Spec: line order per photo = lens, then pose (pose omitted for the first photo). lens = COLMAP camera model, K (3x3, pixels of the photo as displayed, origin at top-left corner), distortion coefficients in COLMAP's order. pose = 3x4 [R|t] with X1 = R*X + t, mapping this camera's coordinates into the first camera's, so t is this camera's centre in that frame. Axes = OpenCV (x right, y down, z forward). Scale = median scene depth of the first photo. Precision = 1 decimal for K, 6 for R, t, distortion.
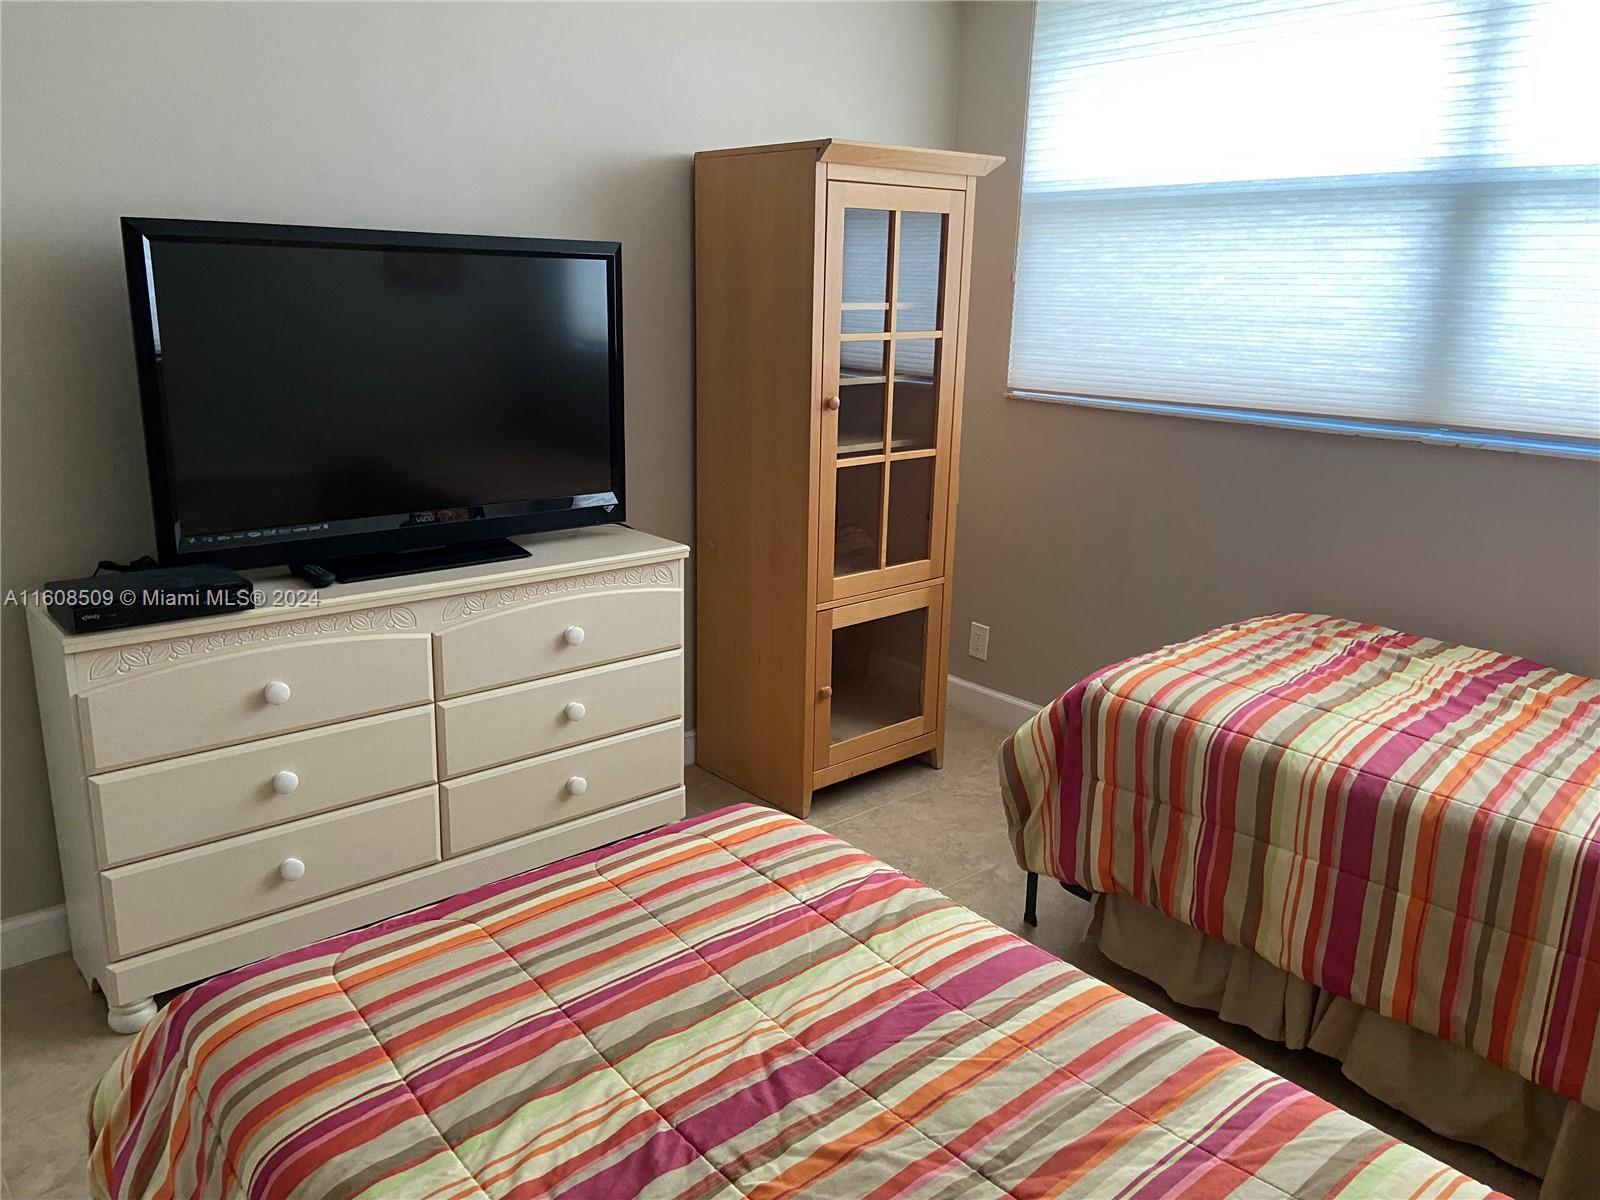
lens RADIAL K [[1219.8, 0, 790.9], [0, 1219.8, 569.2], [0, 0, 1]] dist [0.143993, -0.192073]
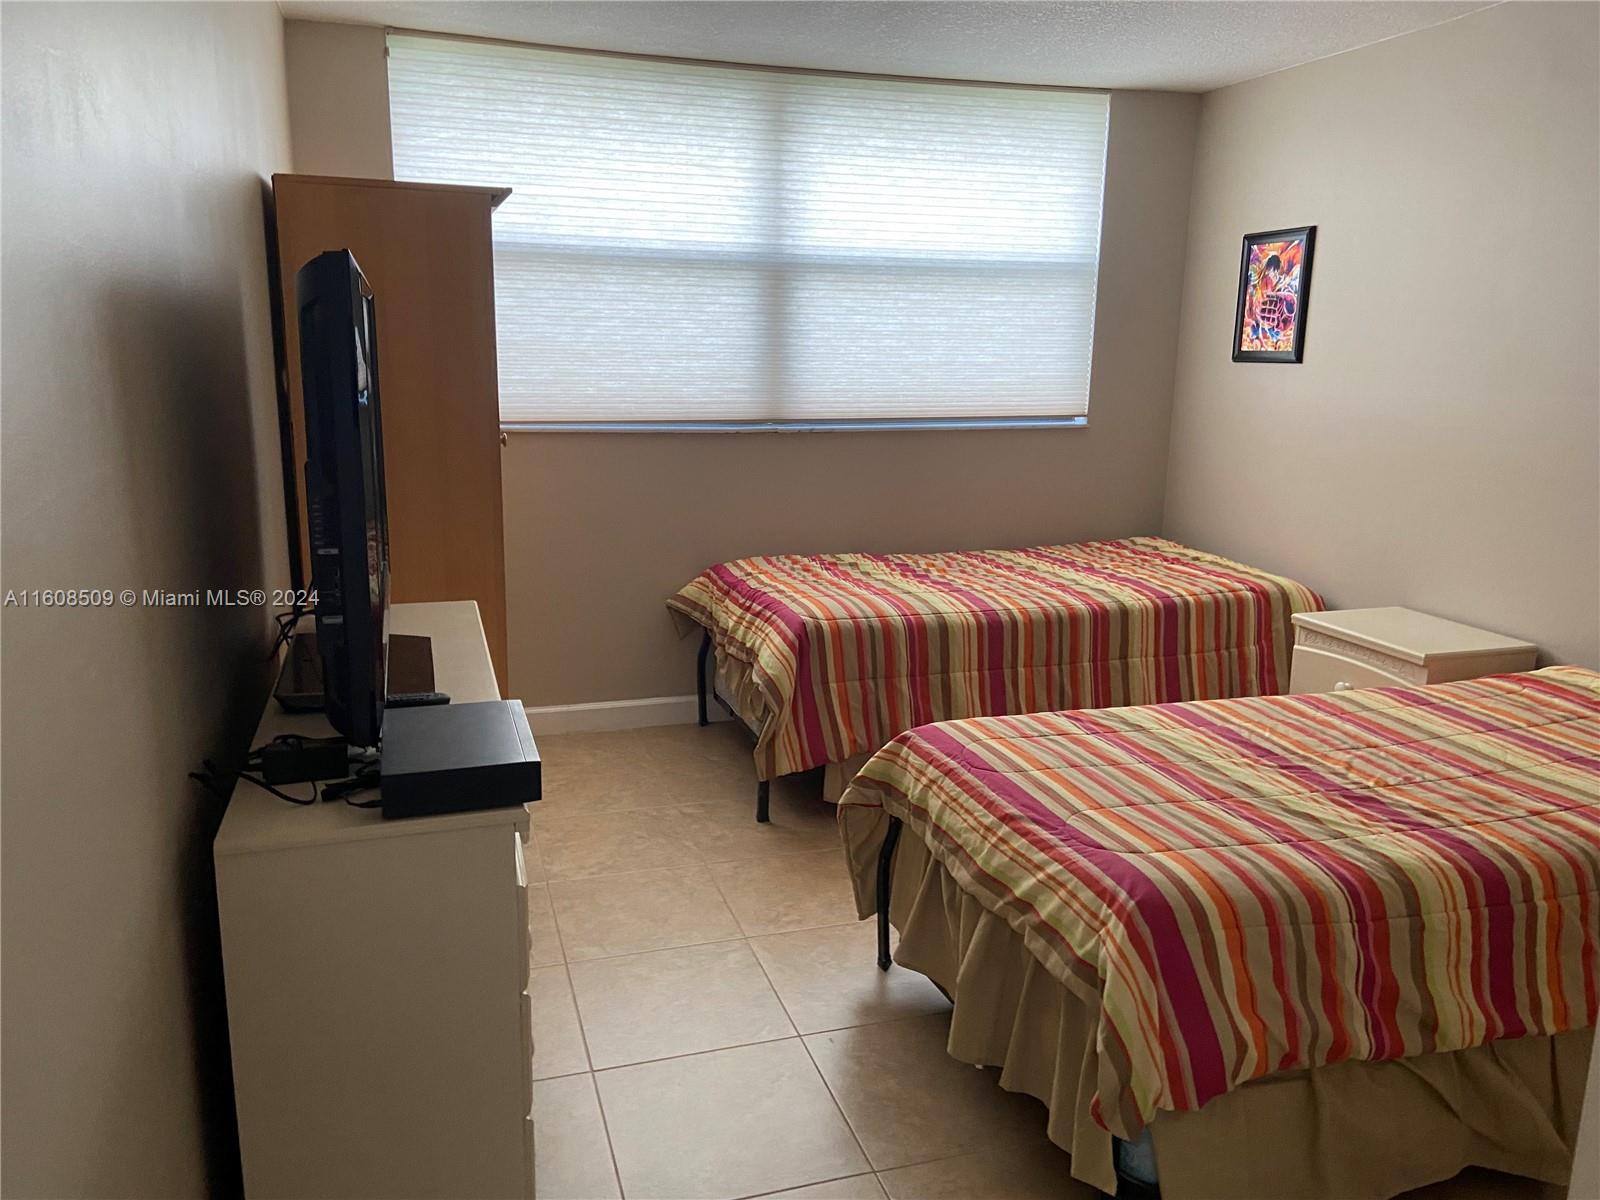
lens RADIAL K [[1219.8, 0, 790.9], [0, 1219.8, 569.2], [0, 0, 1]] dist [0.143993, -0.192073]
pose [[0.396594, -0.186753, 0.898797, -0.879283], [0.204749, 0.972420, 0.111705, -0.104458], [-0.894869, 0.139726, 0.423894, 0.388717]]
